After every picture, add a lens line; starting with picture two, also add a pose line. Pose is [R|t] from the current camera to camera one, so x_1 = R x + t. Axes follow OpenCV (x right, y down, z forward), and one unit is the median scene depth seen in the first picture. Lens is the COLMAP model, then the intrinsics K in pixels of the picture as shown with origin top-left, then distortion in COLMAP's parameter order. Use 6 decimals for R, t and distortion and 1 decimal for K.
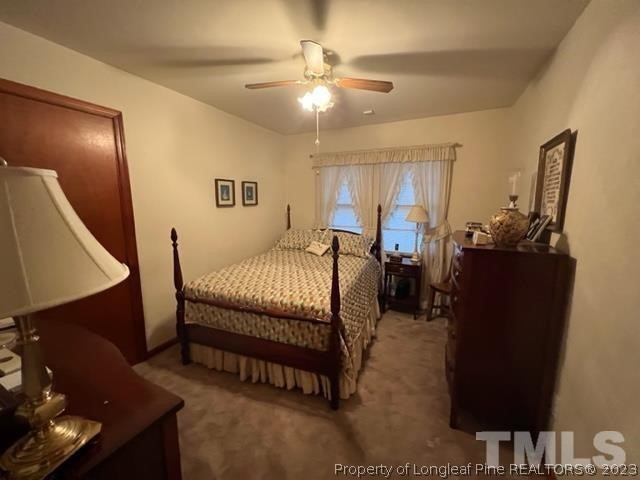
lens RADIAL K [[257.9, 0, 320.0], [0, 257.9, 240.0], [0, 0, 1]] dist [0.000259, 0.000197]
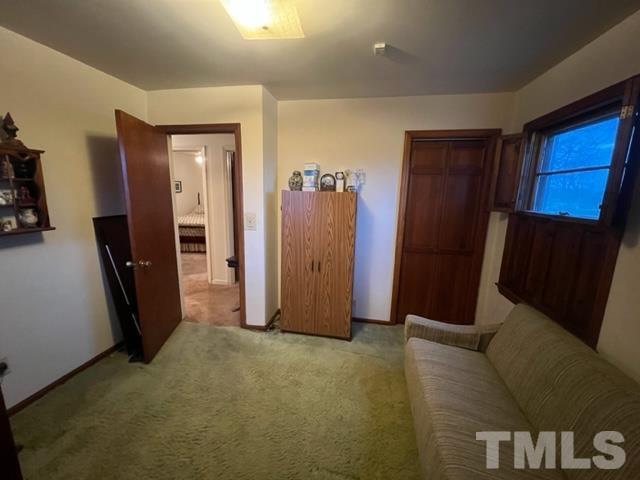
lens RADIAL K [[257.9, 0, 320.0], [0, 257.9, 240.0], [0, 0, 1]] dist [0.000259, 0.000197]
pose [[0.967326, -0.024893, 0.252309, 0.321975], [0.014077, 0.998907, 0.044582, 0.182134], [-0.253143, -0.039573, 0.966619, -1.427869]]
